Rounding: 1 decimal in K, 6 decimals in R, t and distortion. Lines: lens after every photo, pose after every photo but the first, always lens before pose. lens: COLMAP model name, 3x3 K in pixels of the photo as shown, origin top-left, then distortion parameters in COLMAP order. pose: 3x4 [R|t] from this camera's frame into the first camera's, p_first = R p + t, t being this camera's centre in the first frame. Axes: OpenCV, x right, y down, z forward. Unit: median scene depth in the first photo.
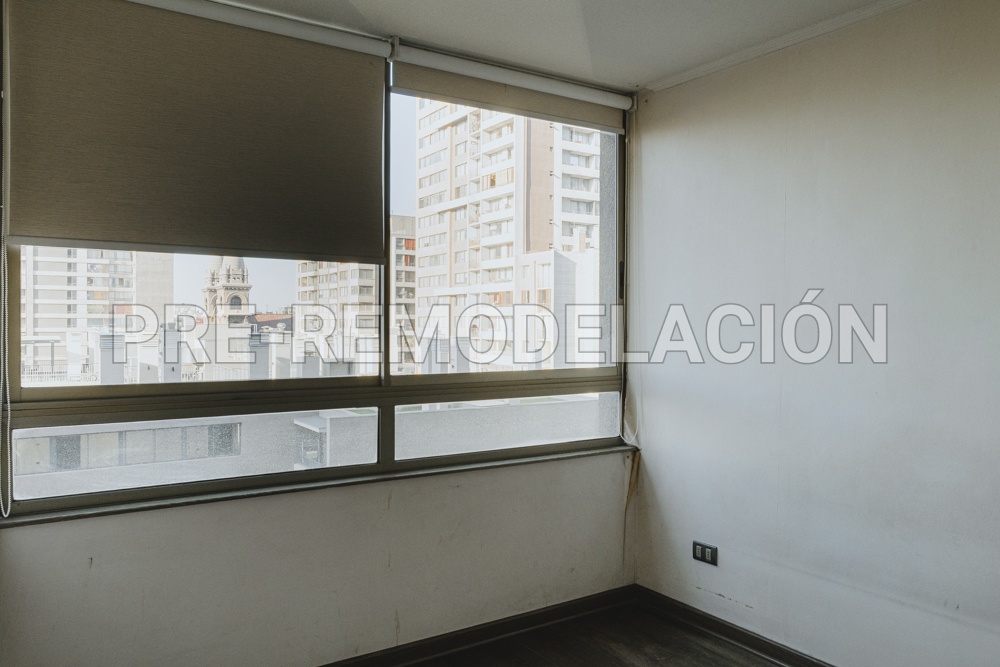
lens RADIAL K [[745.1, 0, 492.9], [0, 745.1, 332.2], [0, 0, 1]] dist [-0.006754, 0.006393]
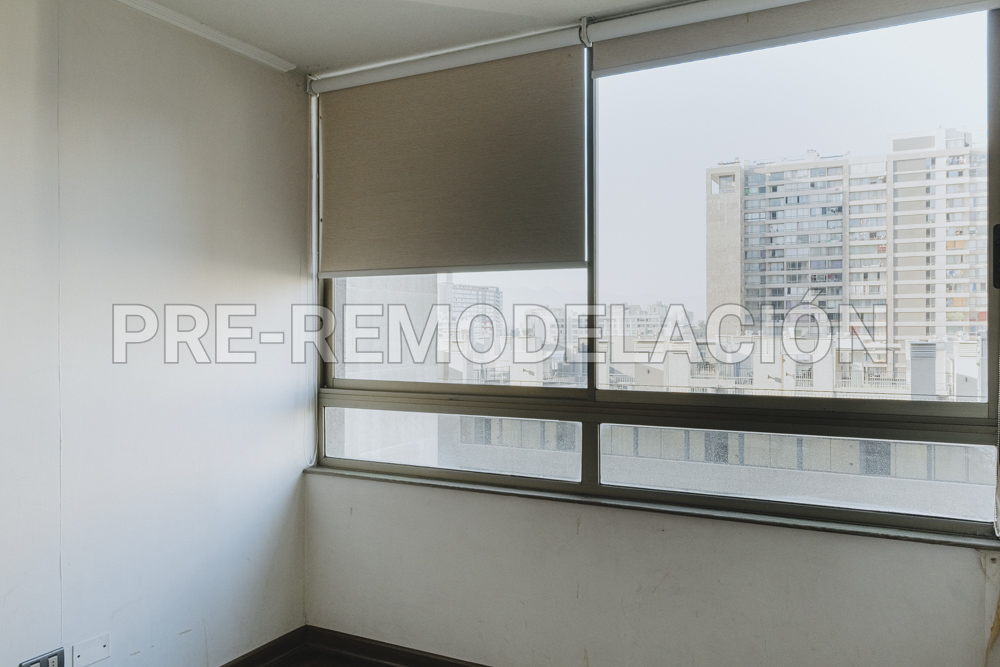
lens RADIAL K [[745.1, 0, 494.9], [0, 745.1, 334.0], [0, 0, 1]] dist [-0.006754, 0.006393]
pose [[0.488000, -0.000027, -0.872843, 0.302727], [-0.007242, 0.999965, -0.004080, -0.002447], [0.872813, 0.008312, 0.487983, 0.228047]]
